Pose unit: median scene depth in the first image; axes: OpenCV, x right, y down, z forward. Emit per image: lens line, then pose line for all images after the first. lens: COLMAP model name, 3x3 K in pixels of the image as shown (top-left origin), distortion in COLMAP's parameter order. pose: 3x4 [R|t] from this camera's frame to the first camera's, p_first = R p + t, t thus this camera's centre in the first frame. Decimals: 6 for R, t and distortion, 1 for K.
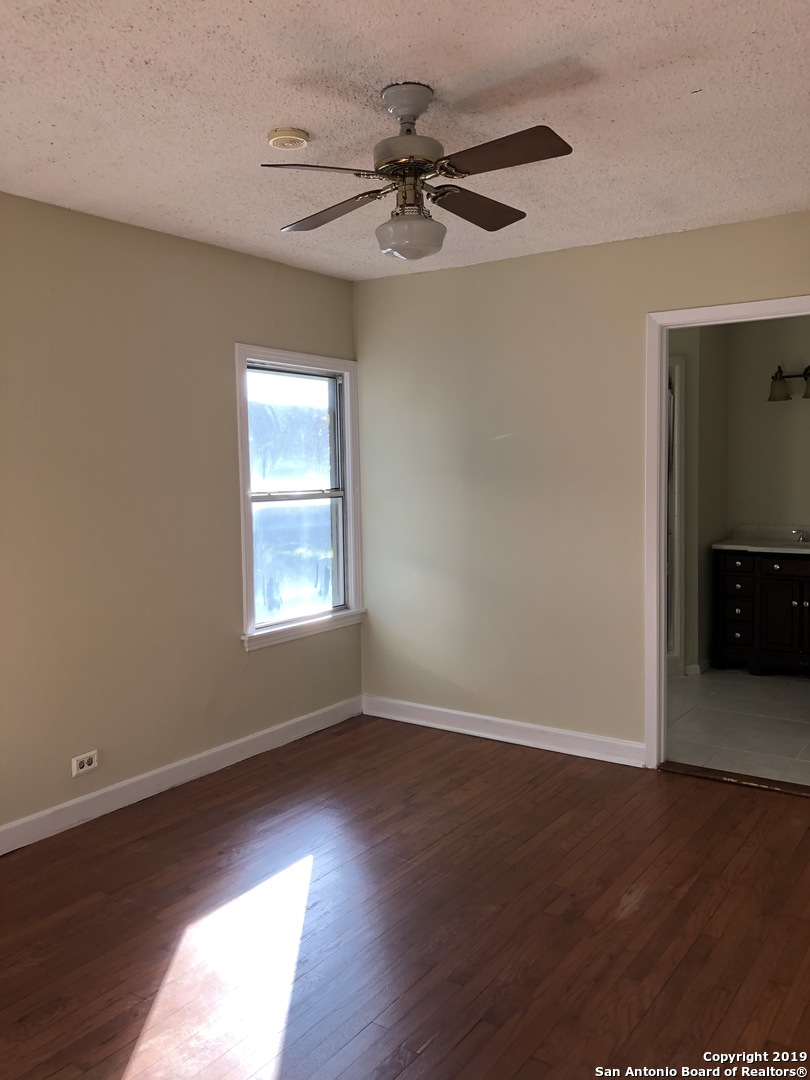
lens RADIAL K [[886.8, 0, 412.9], [0, 886.8, 541.0], [0, 0, 1]] dist [0.040637, -0.048021]
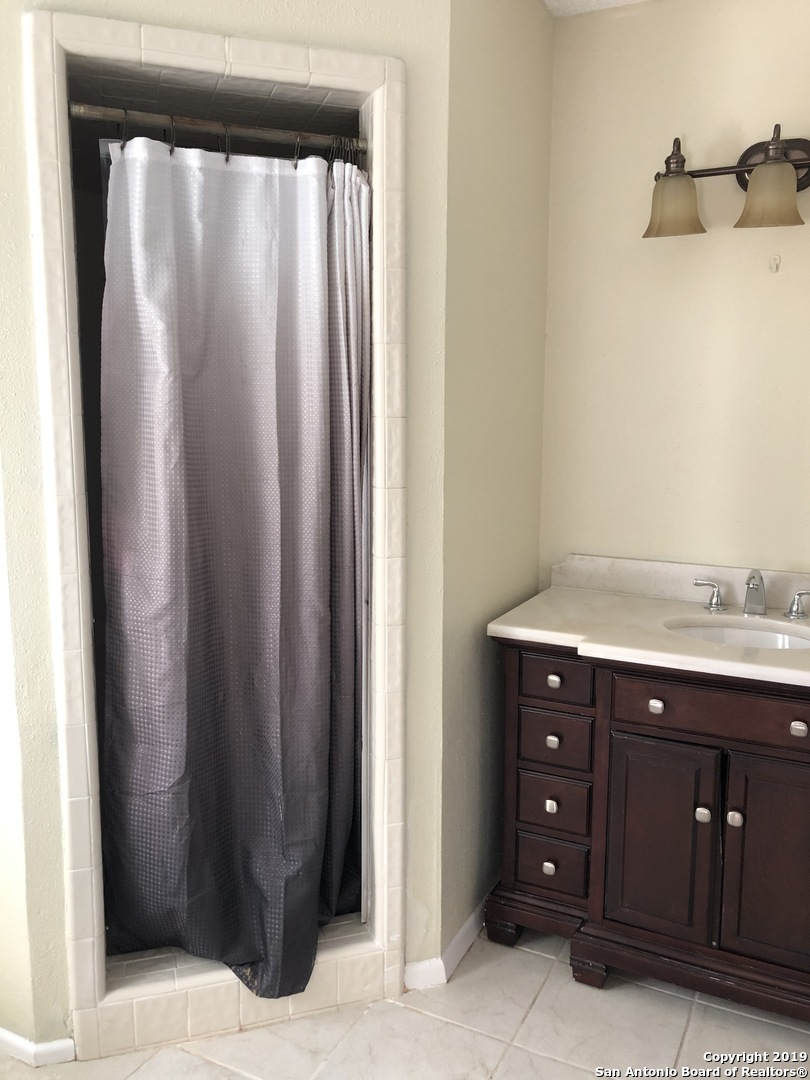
lens RADIAL K [[886.8, 0, 404.2], [0, 886.8, 536.2], [0, 0, 1]] dist [0.040637, -0.048021]
pose [[0.991695, 0.002697, 0.128587, 0.257477], [-0.012099, 0.997303, 0.072392, -0.058895], [-0.128045, -0.073346, 0.989052, 0.651957]]
